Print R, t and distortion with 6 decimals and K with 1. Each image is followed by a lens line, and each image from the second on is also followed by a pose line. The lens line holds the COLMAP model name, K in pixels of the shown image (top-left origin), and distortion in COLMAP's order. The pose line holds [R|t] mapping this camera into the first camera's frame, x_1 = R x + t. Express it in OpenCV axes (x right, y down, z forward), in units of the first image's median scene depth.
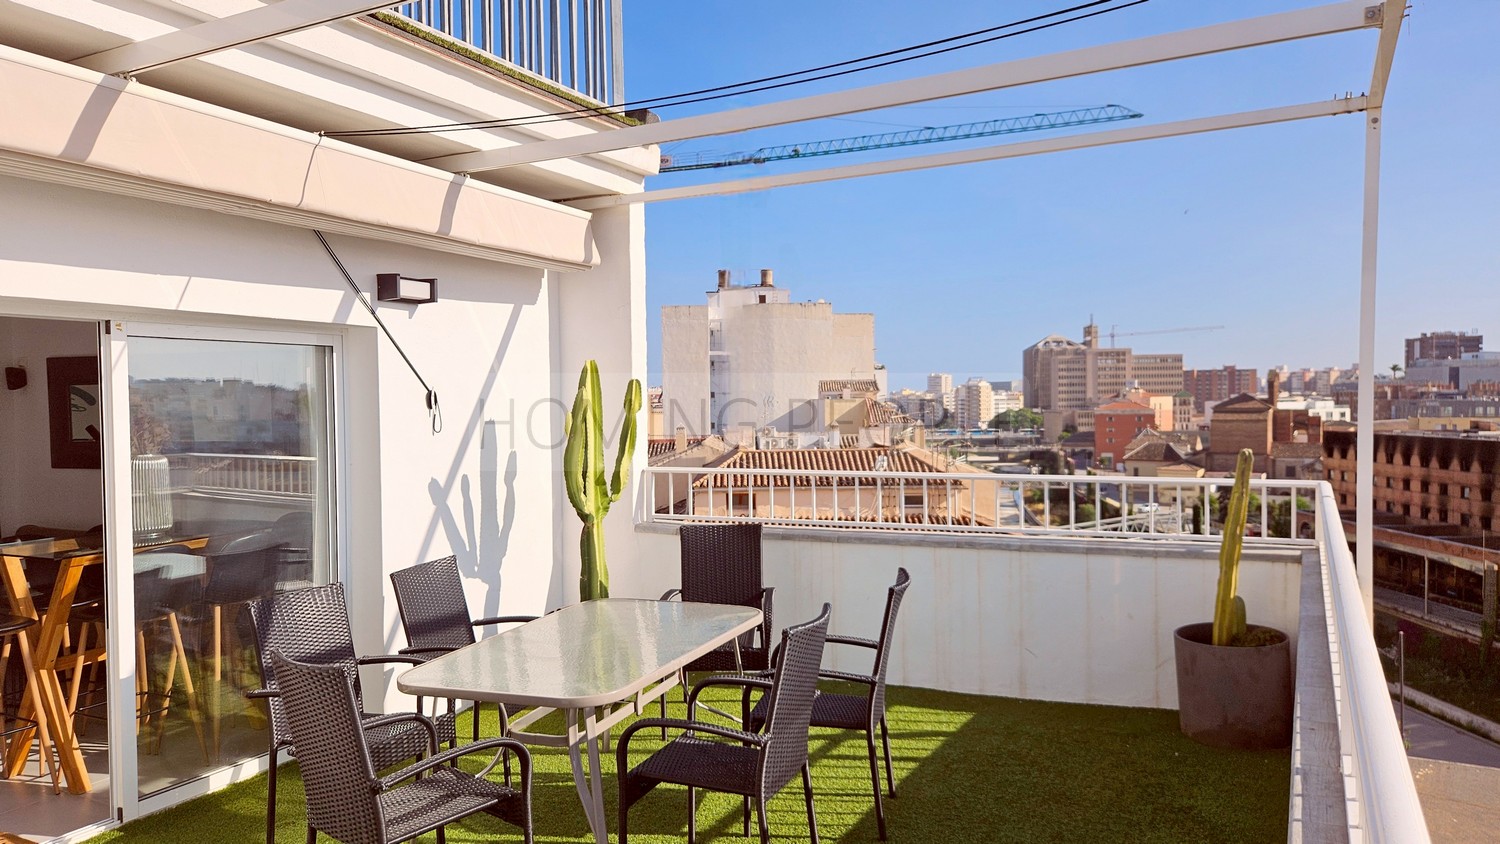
lens RADIAL K [[950.5, 0, 750.0], [0, 950.5, 422.0], [0, 0, 1]] dist [-0.000041, -0.001131]
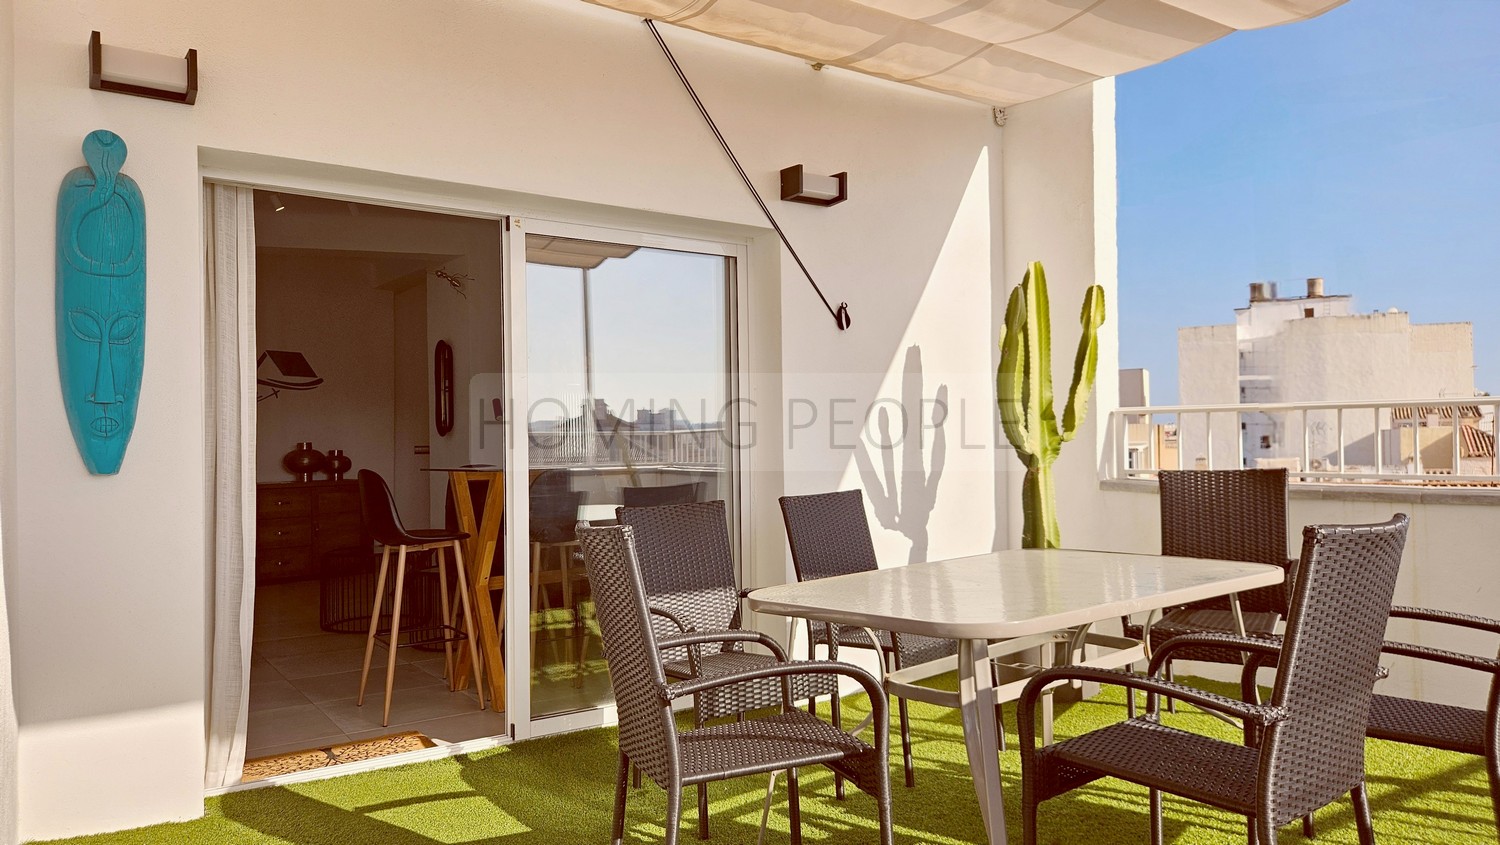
lens RADIAL K [[975.2, 0, 750.0], [0, 975.2, 422.5], [0, 0, 1]] dist [0.094321, -0.102073]
pose [[0.877838, -0.010269, -0.478847, 0.016072], [-0.002957, 0.999635, -0.026858, 0.093471], [0.478948, 0.024993, 0.877487, 0.171954]]
